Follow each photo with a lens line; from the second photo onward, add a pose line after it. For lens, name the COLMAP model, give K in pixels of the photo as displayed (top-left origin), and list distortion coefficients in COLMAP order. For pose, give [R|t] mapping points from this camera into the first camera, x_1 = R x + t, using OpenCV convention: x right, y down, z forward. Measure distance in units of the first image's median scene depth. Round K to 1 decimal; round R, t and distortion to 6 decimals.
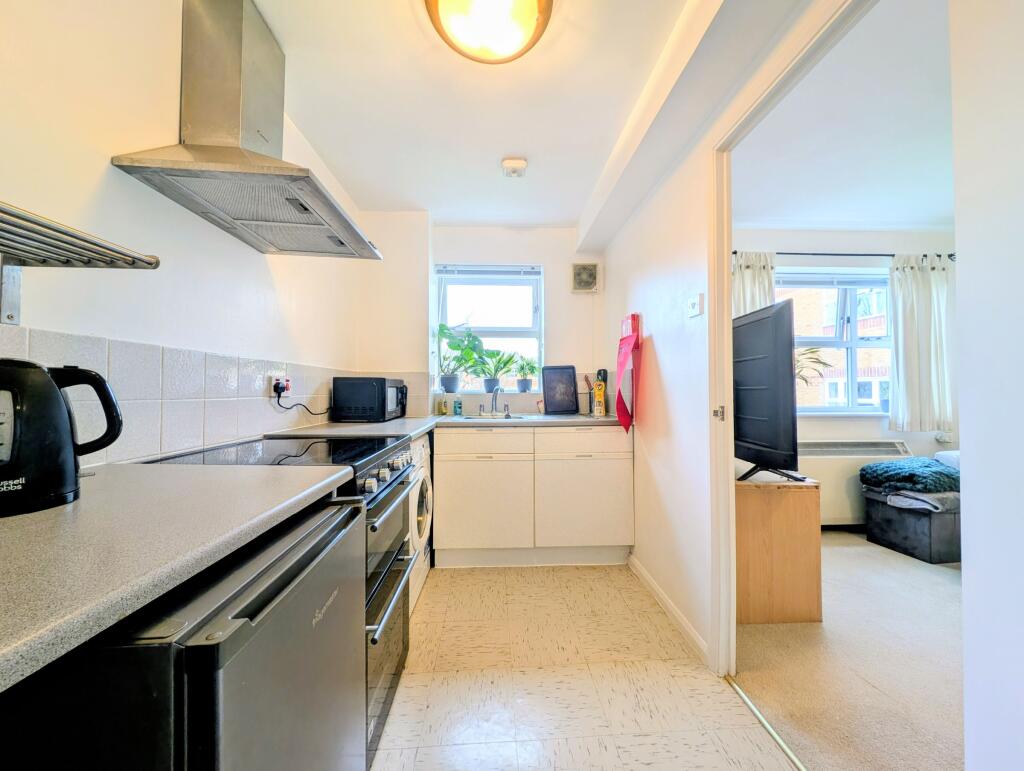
lens RADIAL K [[371.3, 0, 512.0], [0, 371.3, 385.5], [0, 0, 1]] dist [0.000435, -0.000028]
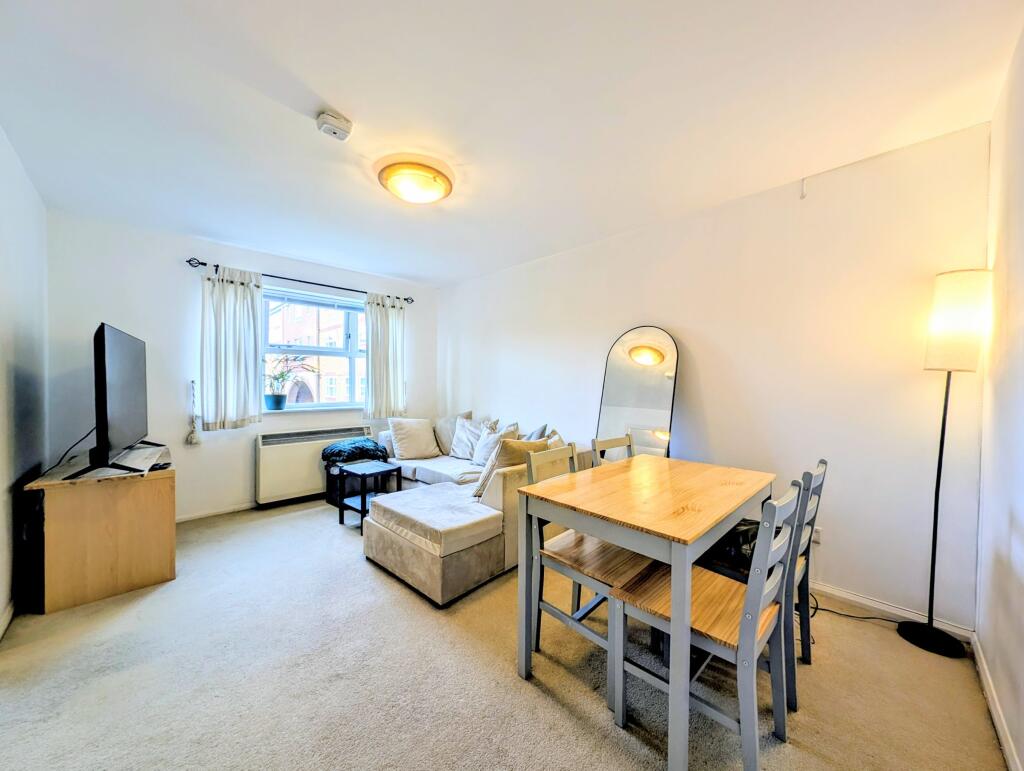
lens RADIAL K [[371.3, 0, 512.0], [0, 371.3, 385.5], [0, 0, 1]] dist [0.000435, -0.000028]
pose [[0.748903, -0.001107, 0.662679, 0.522874], [-0.011897, 0.999815, 0.015115, -0.031910], [-0.662573, -0.019203, 0.748751, -0.410427]]
